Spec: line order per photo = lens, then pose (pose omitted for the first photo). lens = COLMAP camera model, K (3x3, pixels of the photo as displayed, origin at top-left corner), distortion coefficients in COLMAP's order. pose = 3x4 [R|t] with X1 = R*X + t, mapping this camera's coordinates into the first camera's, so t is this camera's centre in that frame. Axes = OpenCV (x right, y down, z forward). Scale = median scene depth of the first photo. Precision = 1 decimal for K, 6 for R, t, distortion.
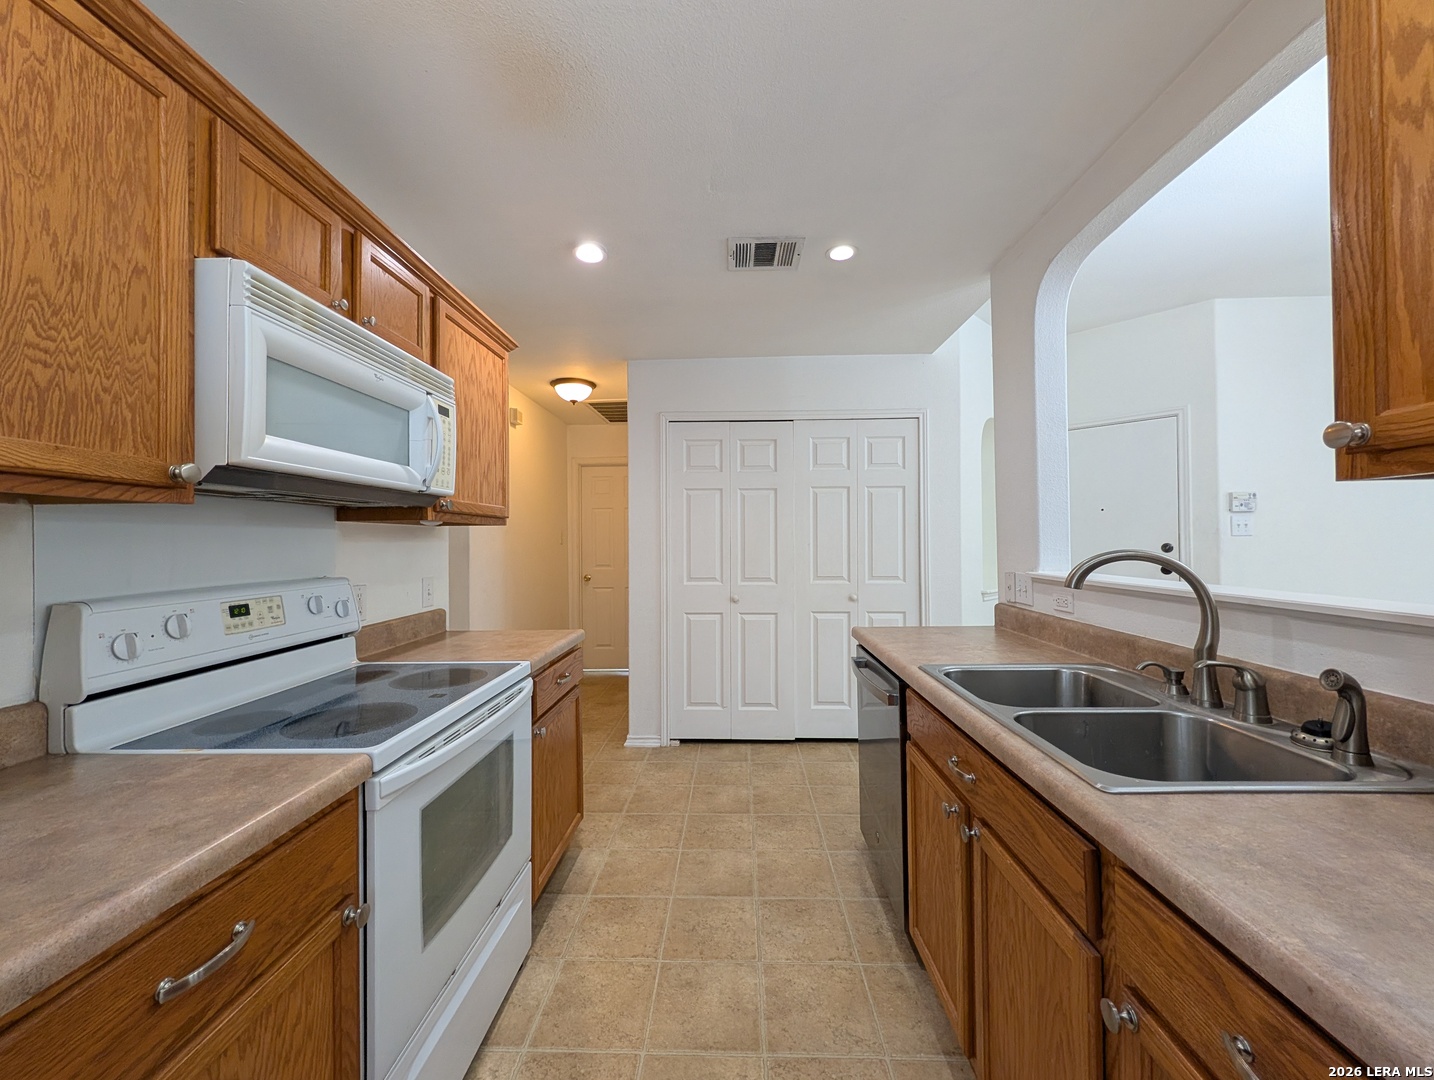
lens RADIAL K [[552.2, 0, 718.1], [0, 552.2, 534.4], [0, 0, 1]] dist [0.000703, -0.000421]
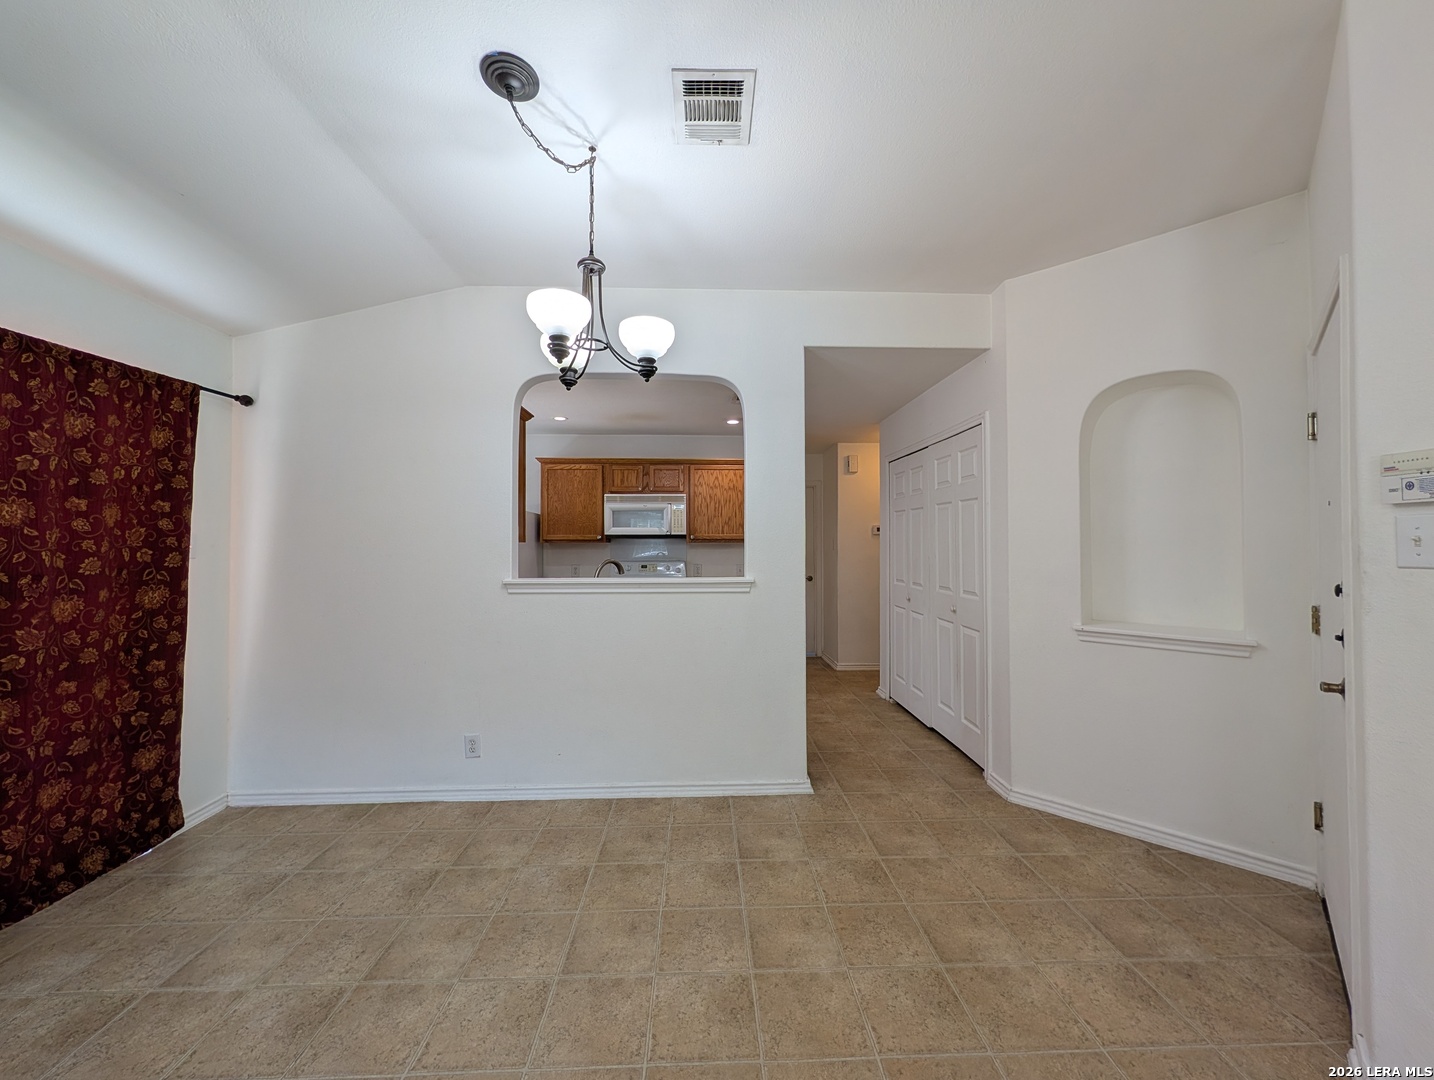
lens RADIAL K [[552.2, 0, 718.1], [0, 552.2, 534.4], [0, 0, 1]] dist [0.000703, -0.000421]
pose [[0.072690, -0.008991, -0.997314, 3.219063], [0.012828, 0.999885, -0.008079, -0.059291], [0.997272, -0.012206, 0.072797, 1.253638]]
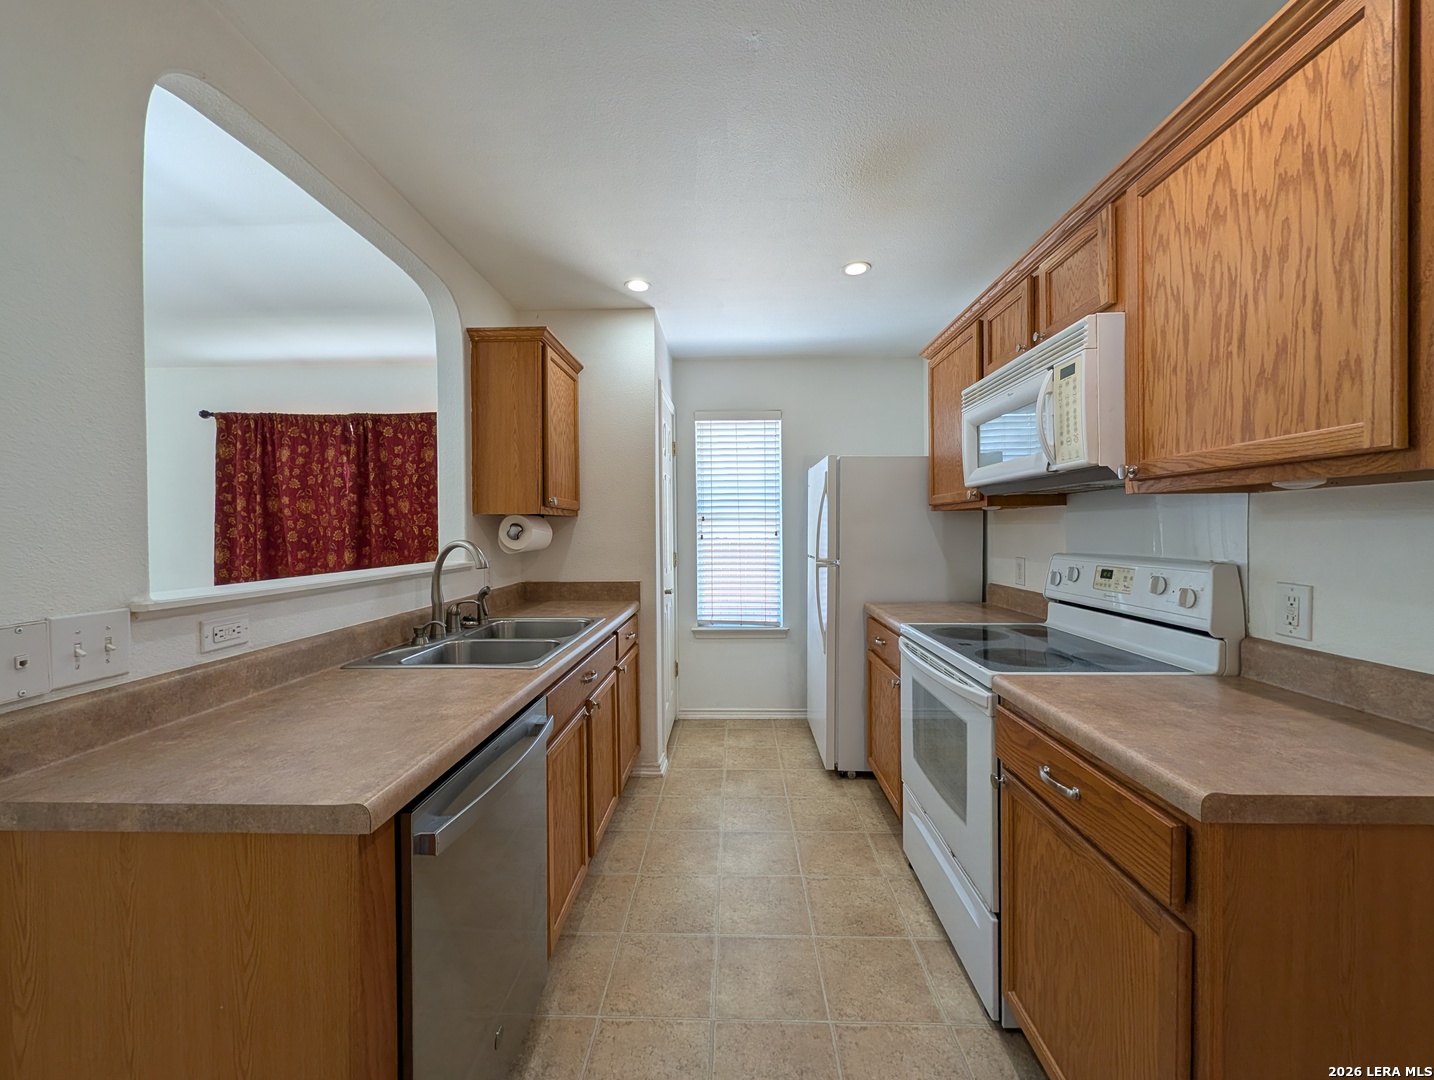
lens RADIAL K [[552.2, 0, 718.1], [0, 552.2, 534.4], [0, 0, 1]] dist [0.000703, -0.000421]
pose [[-0.999810, 0.019263, -0.002926, 0.069440], [0.019269, 0.999812, -0.002182, 0.027848], [0.002884, -0.002238, -0.999993, 2.336149]]
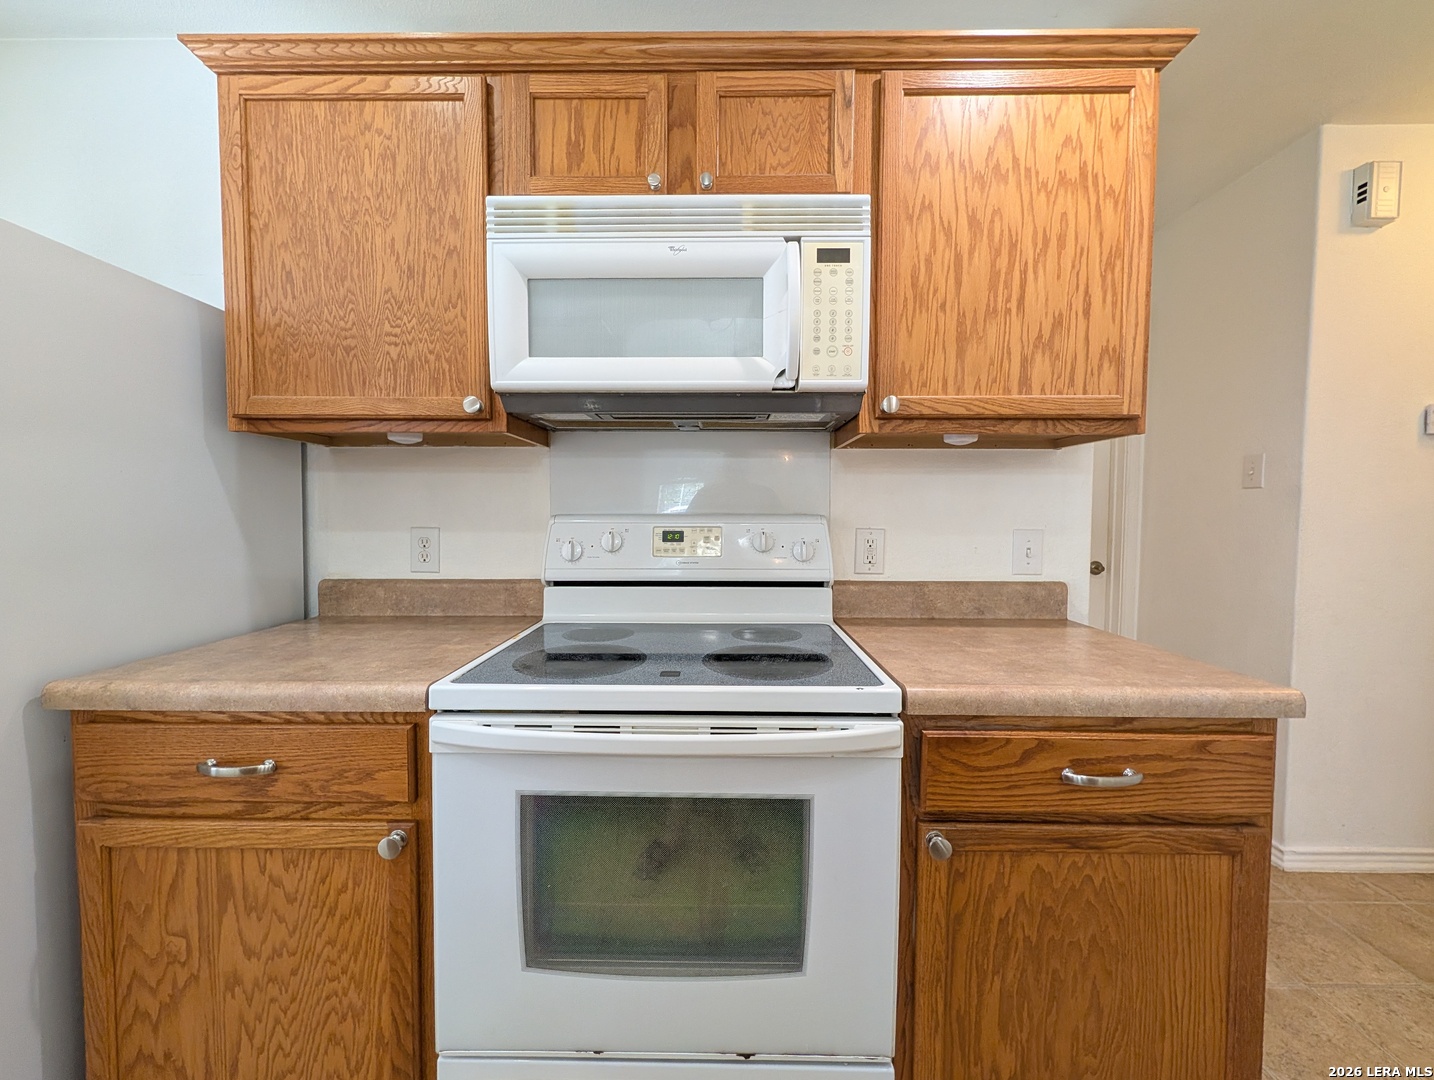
lens RADIAL K [[552.2, 0, 718.1], [0, 552.2, 534.4], [0, 0, 1]] dist [0.000703, -0.000421]
pose [[0.021314, 0.053971, -0.998315, 0.192493], [0.007977, 0.998501, 0.054151, 0.078165], [0.999741, -0.009118, 0.020851, 1.069425]]
